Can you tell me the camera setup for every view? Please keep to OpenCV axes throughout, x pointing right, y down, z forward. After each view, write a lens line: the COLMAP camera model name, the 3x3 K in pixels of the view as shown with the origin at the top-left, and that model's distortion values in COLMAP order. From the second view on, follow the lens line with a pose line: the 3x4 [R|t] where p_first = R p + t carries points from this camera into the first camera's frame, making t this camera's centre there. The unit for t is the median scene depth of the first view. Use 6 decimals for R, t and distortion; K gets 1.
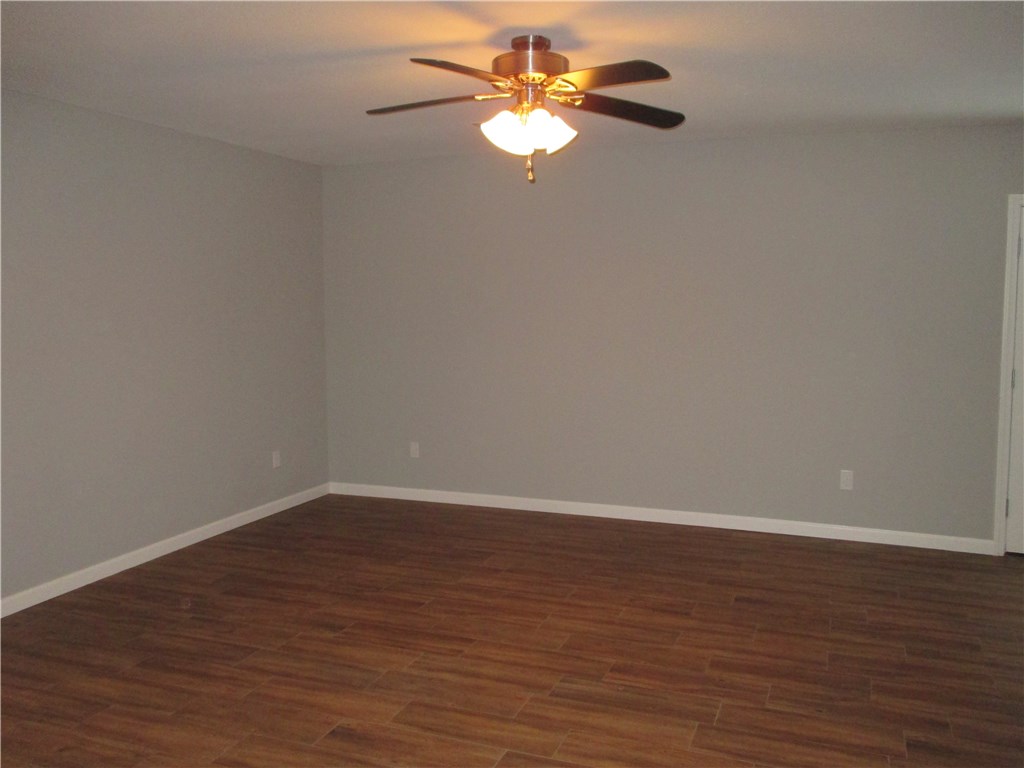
lens RADIAL K [[859.9, 0, 512.0], [0, 859.9, 384.0], [0, 0, 1]] dist [-0.014333, -0.002063]
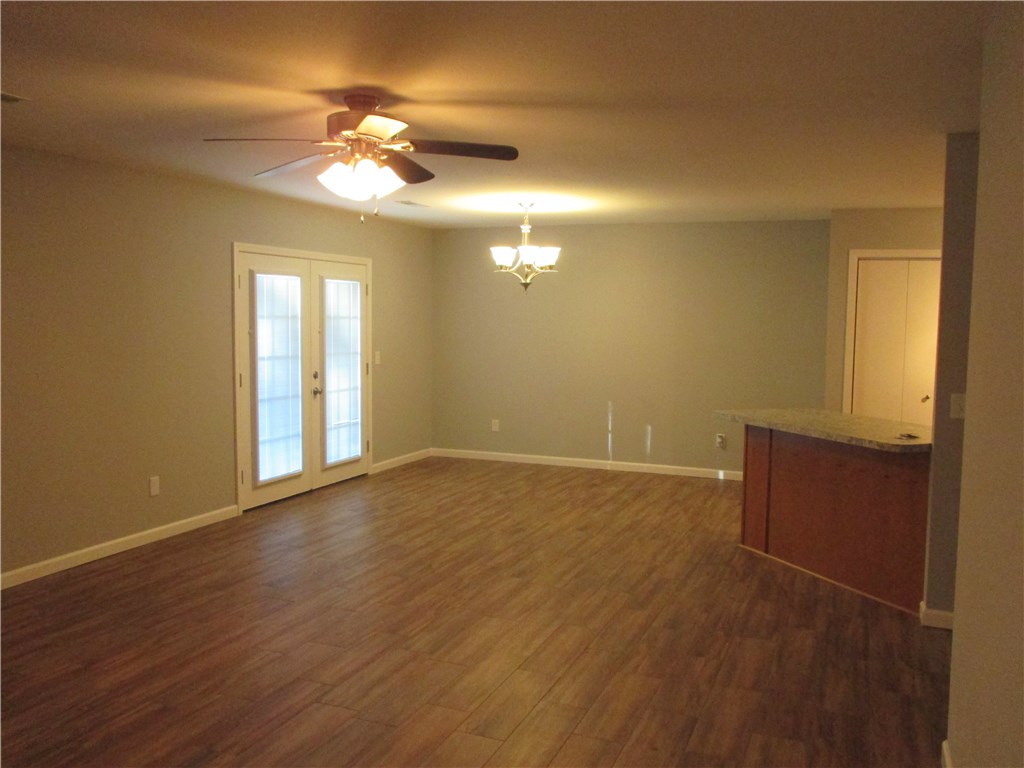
lens RADIAL K [[859.9, 0, 512.0], [0, 859.9, 384.0], [0, 0, 1]] dist [-0.014333, -0.002063]
pose [[0.097160, -0.102611, 0.989965, -1.038741], [0.121997, 0.988398, 0.090475, -0.098851], [-0.987763, 0.111982, 0.108551, 0.681444]]
